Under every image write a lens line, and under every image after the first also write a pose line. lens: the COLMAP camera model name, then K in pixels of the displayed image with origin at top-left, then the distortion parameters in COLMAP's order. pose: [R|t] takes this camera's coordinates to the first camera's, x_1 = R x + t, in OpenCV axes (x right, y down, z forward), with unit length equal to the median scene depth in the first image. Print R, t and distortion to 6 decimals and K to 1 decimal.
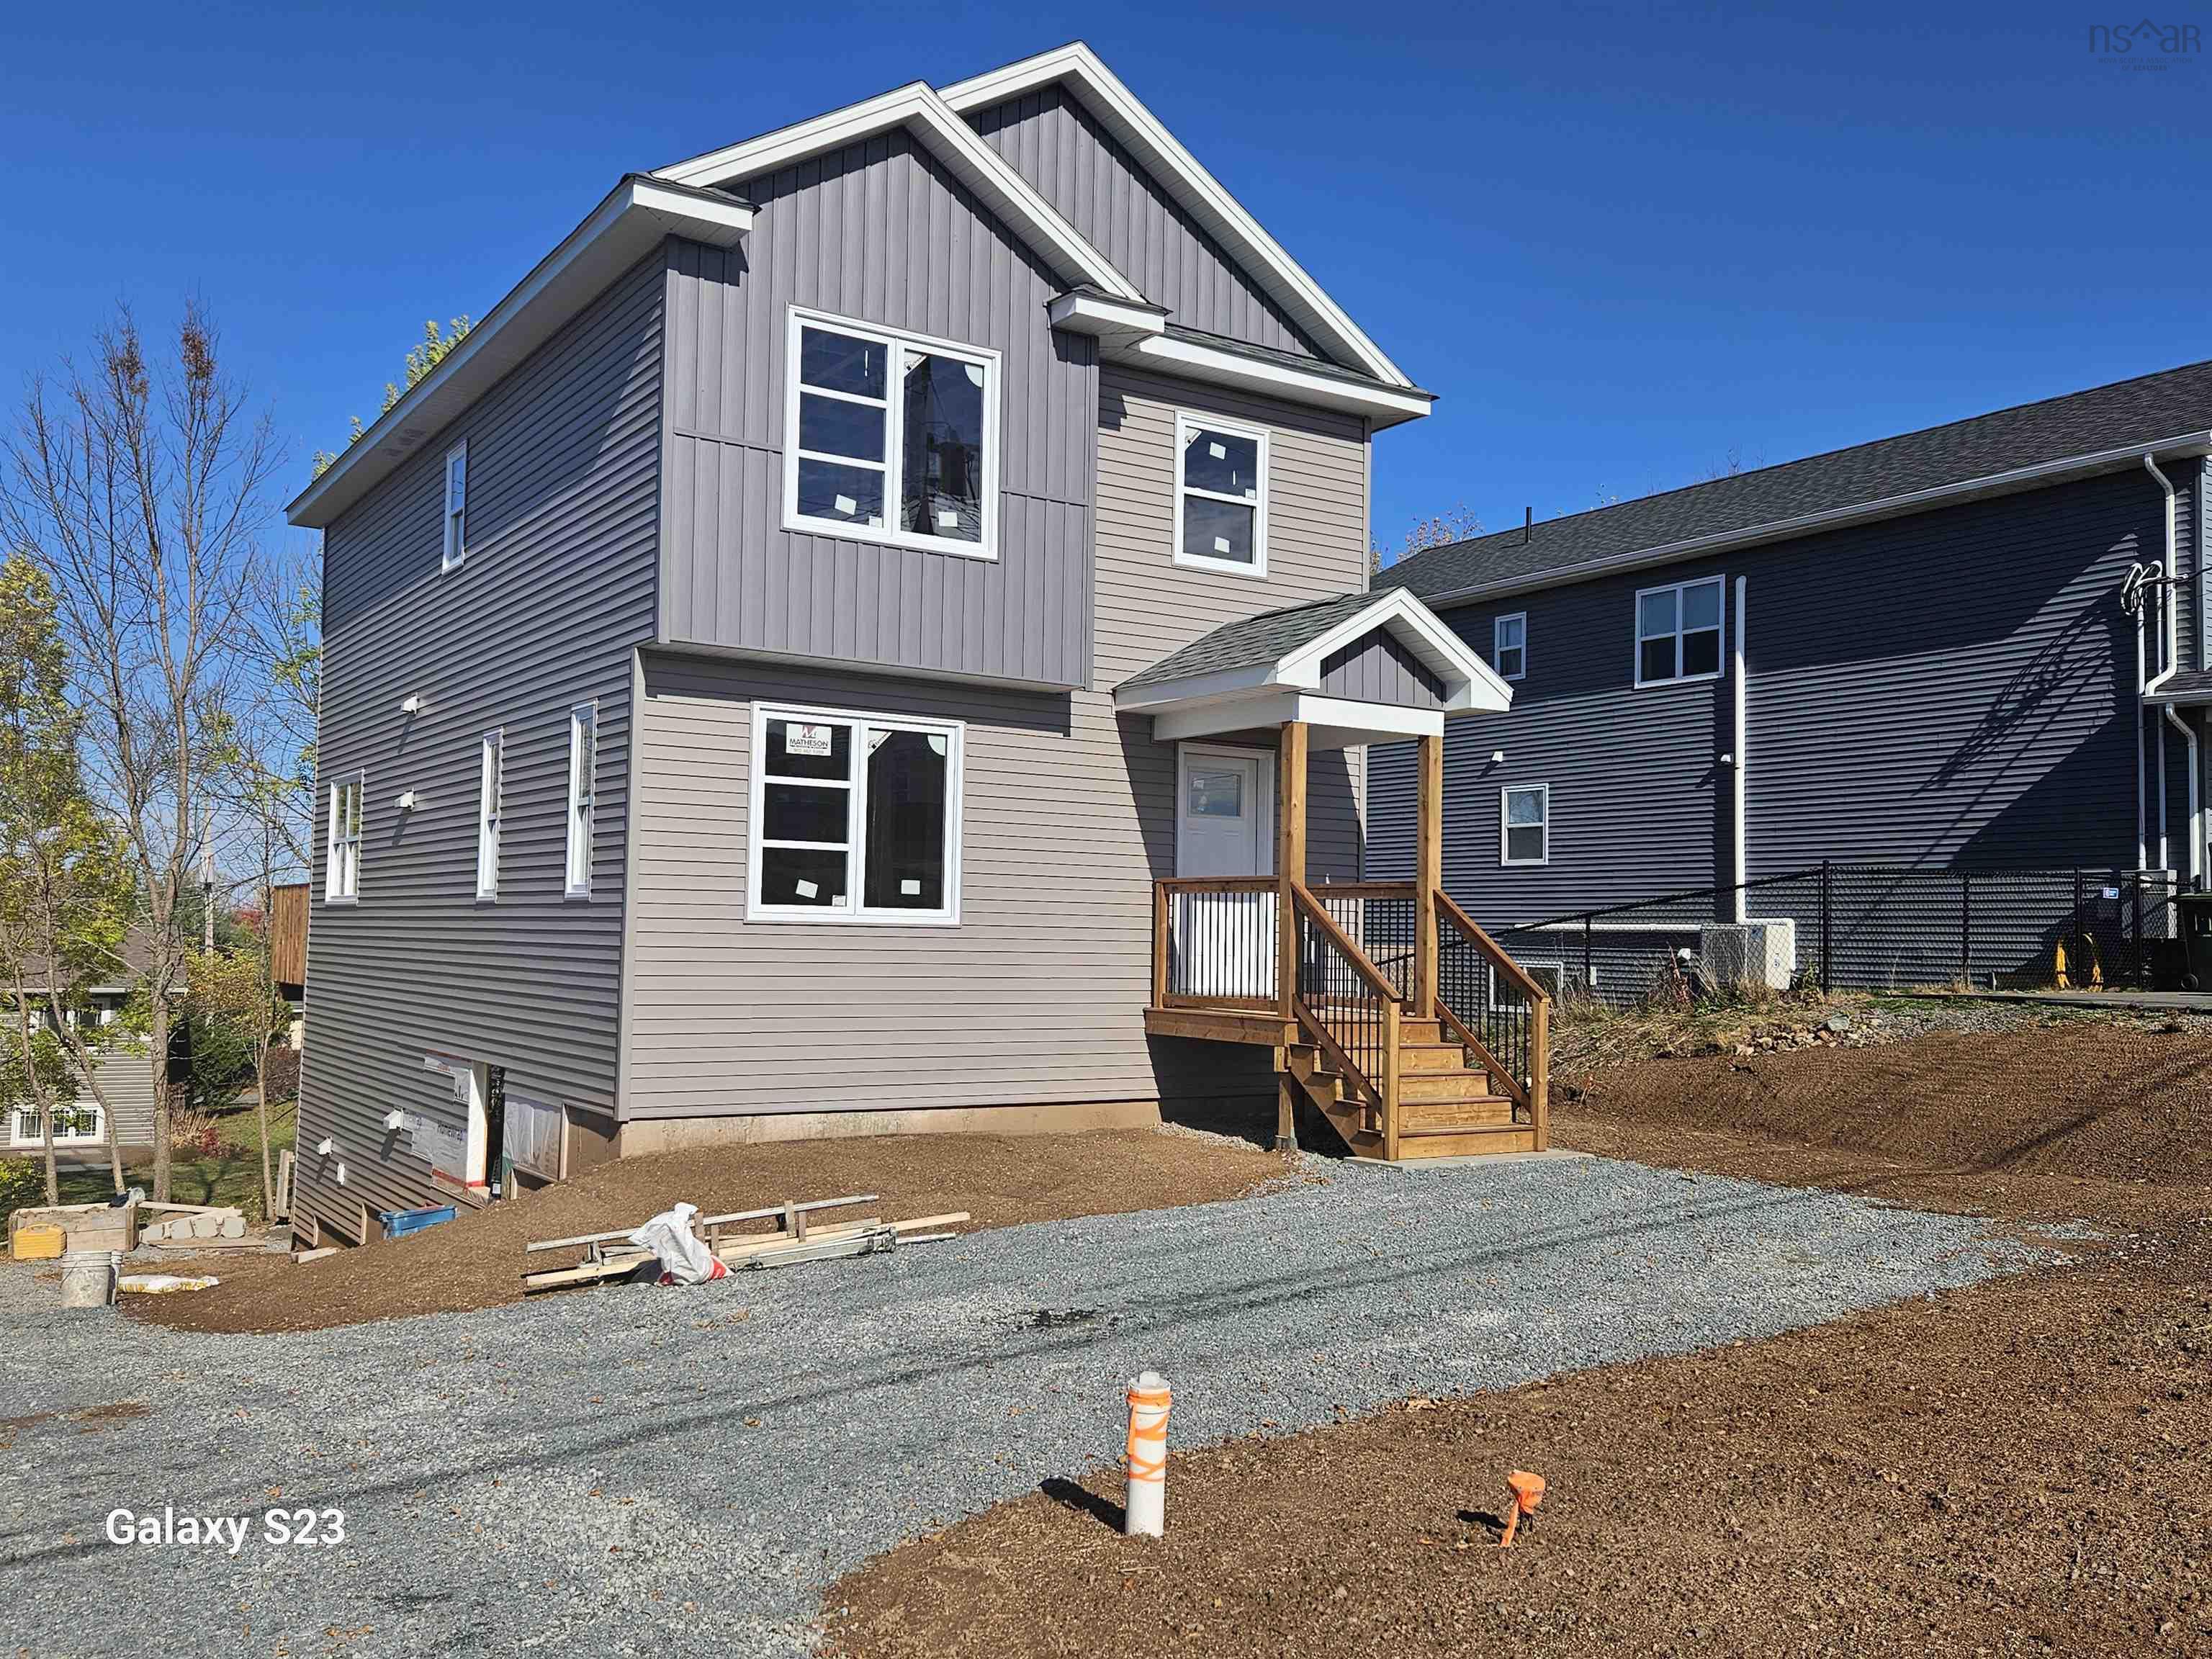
lens RADIAL K [[1931.8, 0, 1106.0], [0, 1931.8, 829.5], [0, 0, 1]] dist [0.119637, -0.114364]
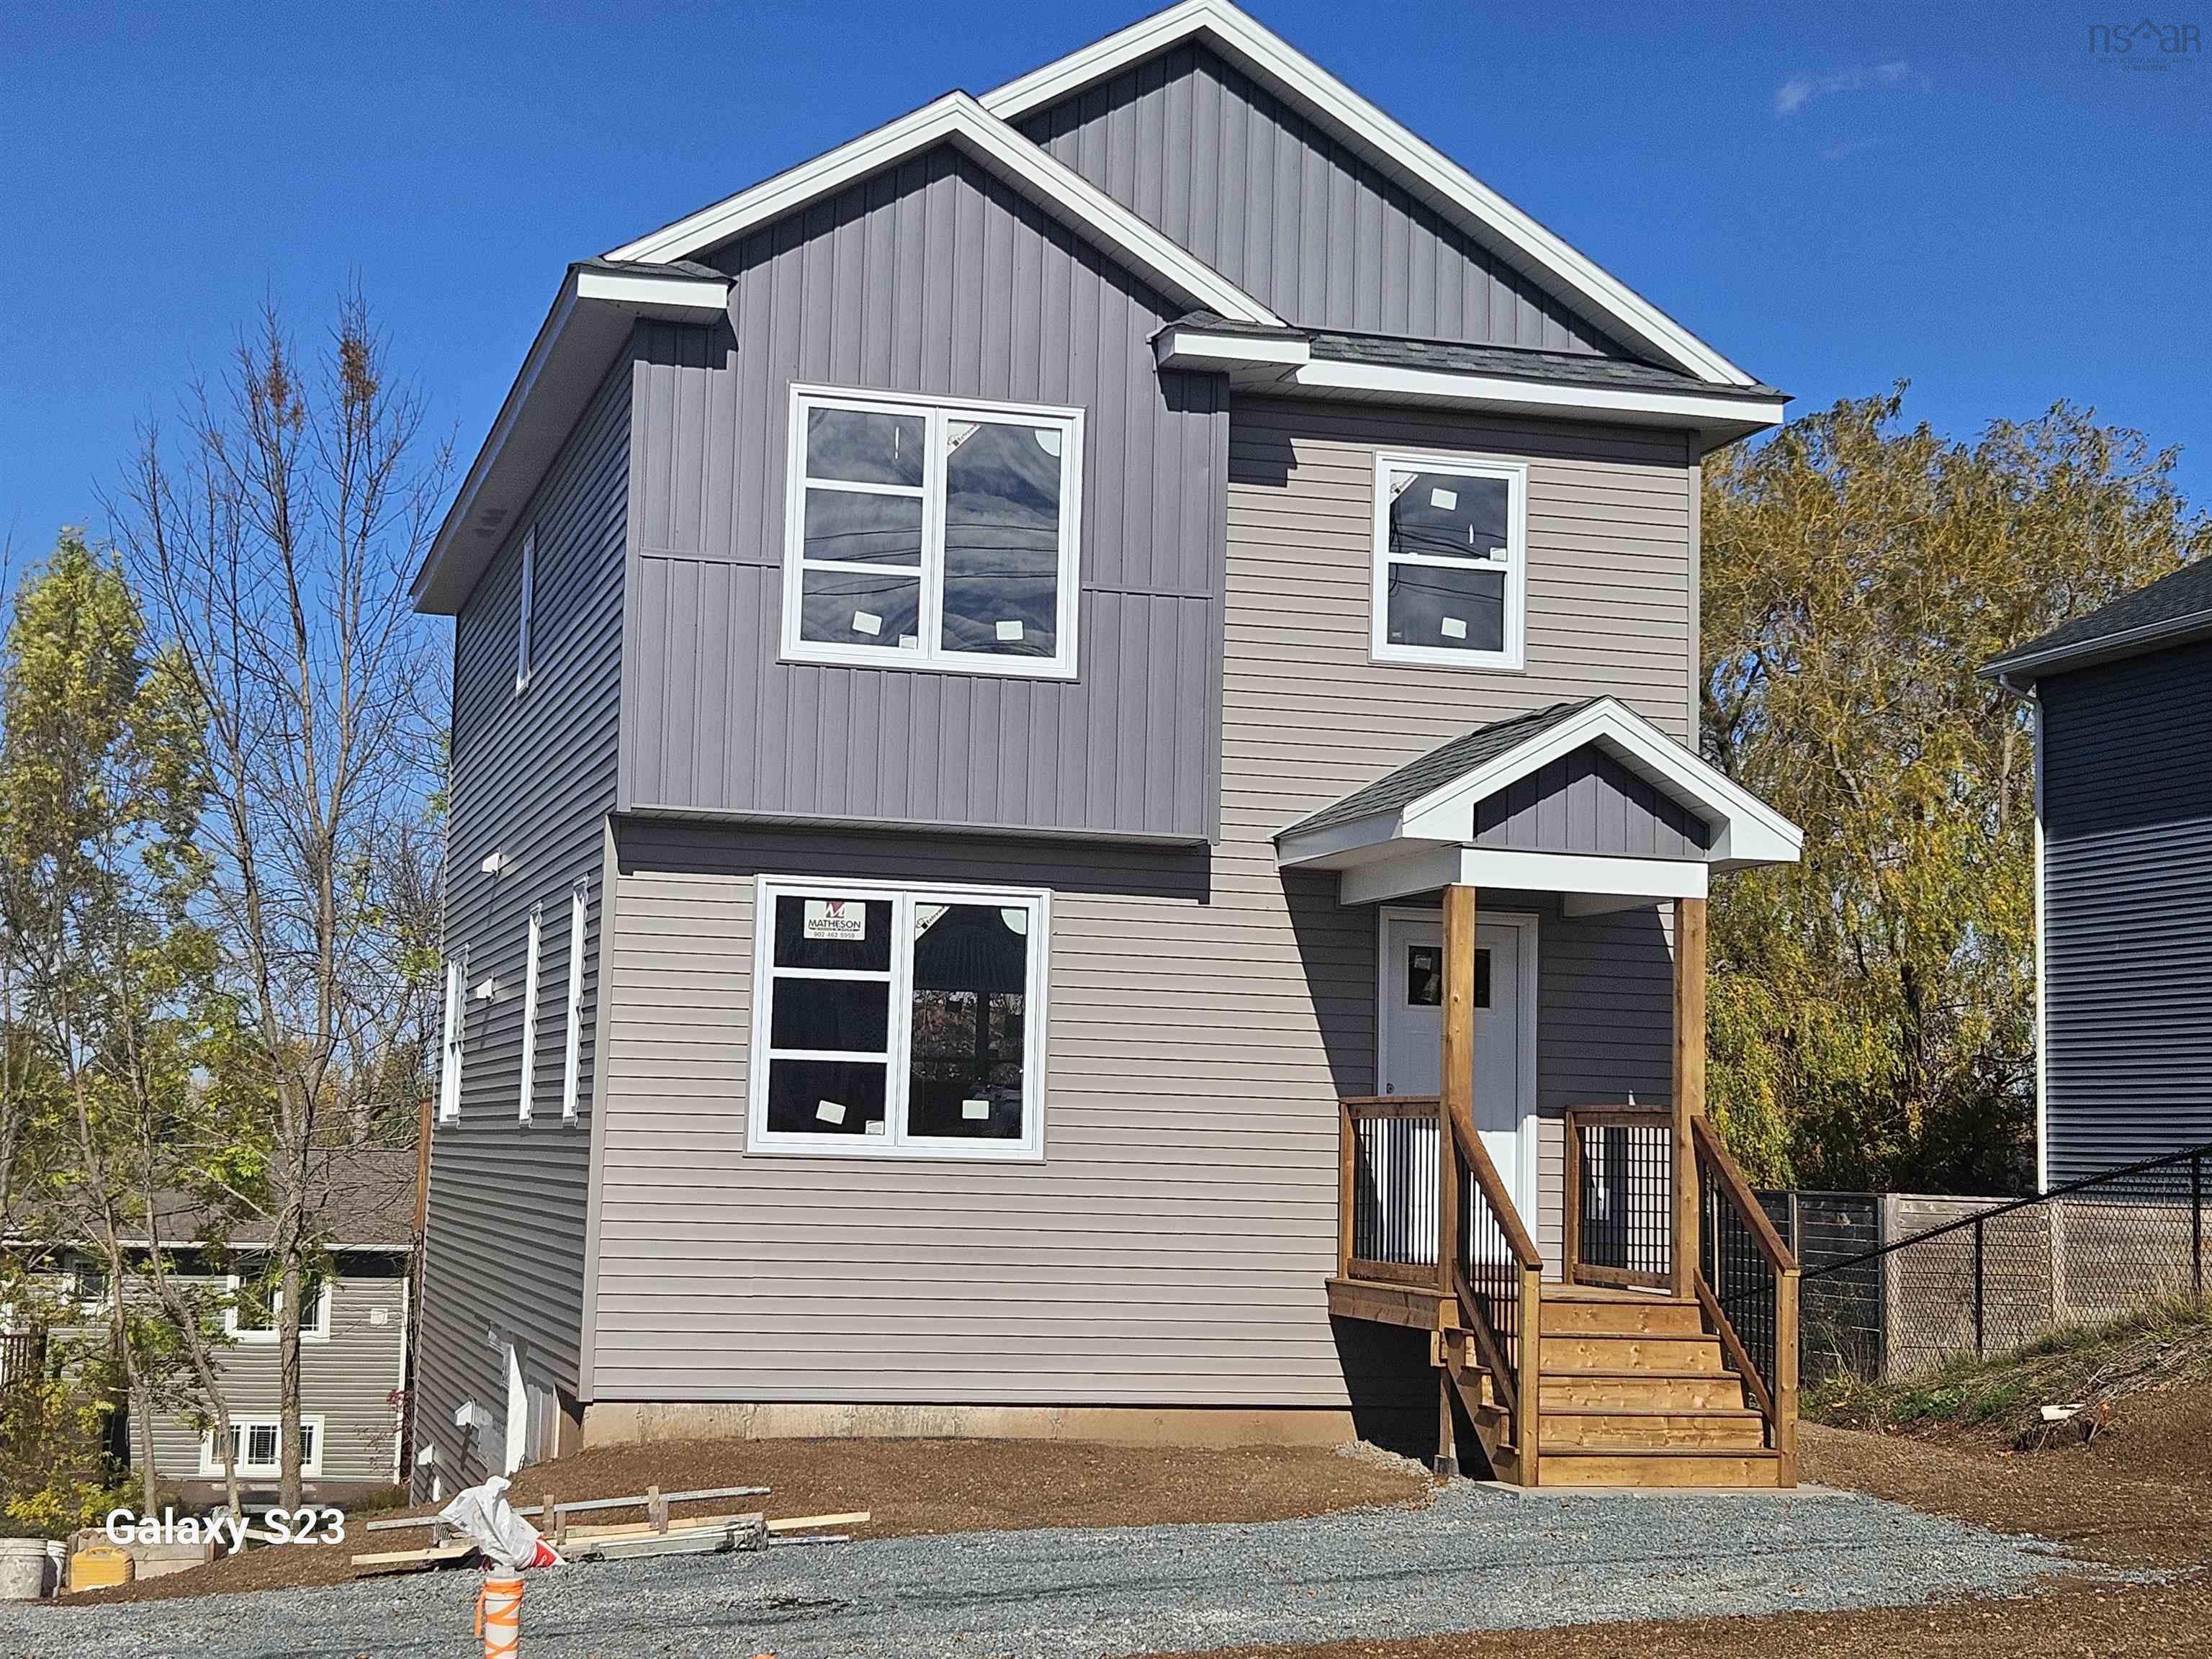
lens RADIAL K [[3617.2, 0, 1047.6], [0, 3617.2, 755.3], [0, 0, 1]] dist [0.134360, -0.116729]
pose [[0.948978, -0.028294, -0.314072, 0.374897], [0.009047, 0.998000, -0.062570, -0.019838], [0.315214, 0.056536, 0.947335, -0.347144]]
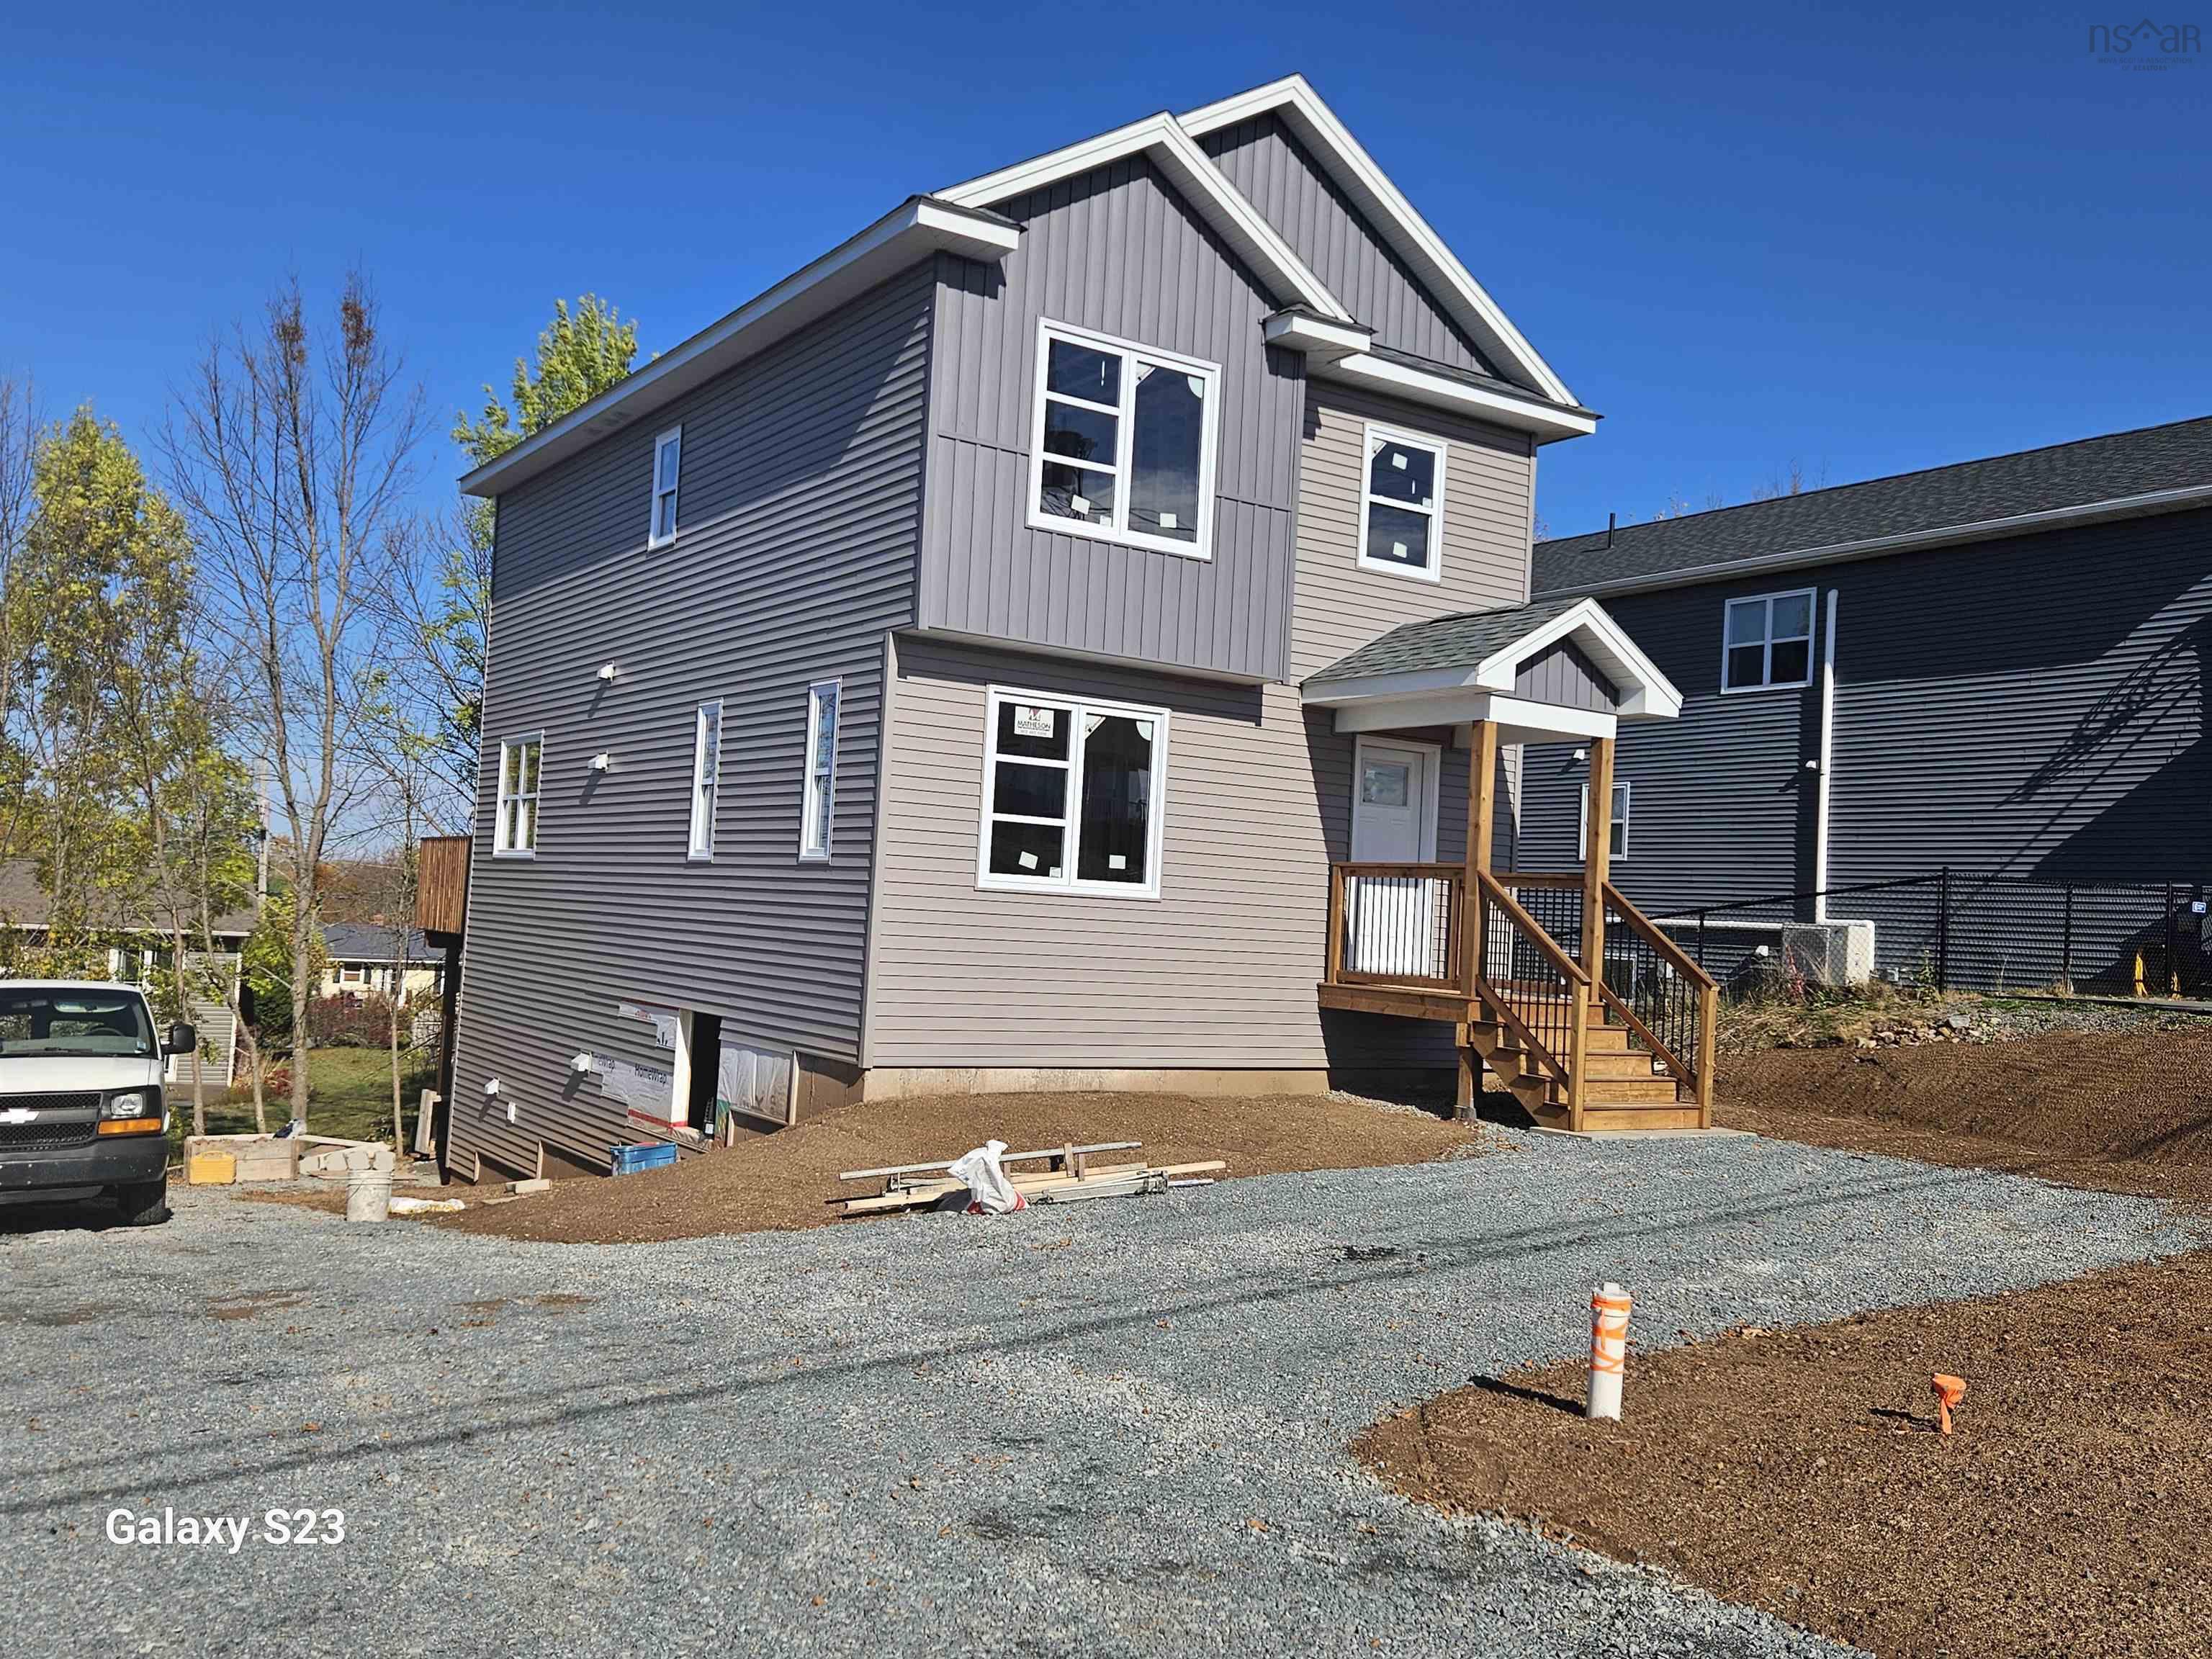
lens RADIAL K [[1931.8, 0, 1106.0], [0, 1931.8, 829.5], [0, 0, 1]] dist [0.119637, -0.114364]
pose [[0.999330, 0.035624, 0.008346, -0.116169], [-0.035714, 0.999302, 0.010911, 0.000192], [-0.007951, -0.011202, 0.999906, -0.070765]]
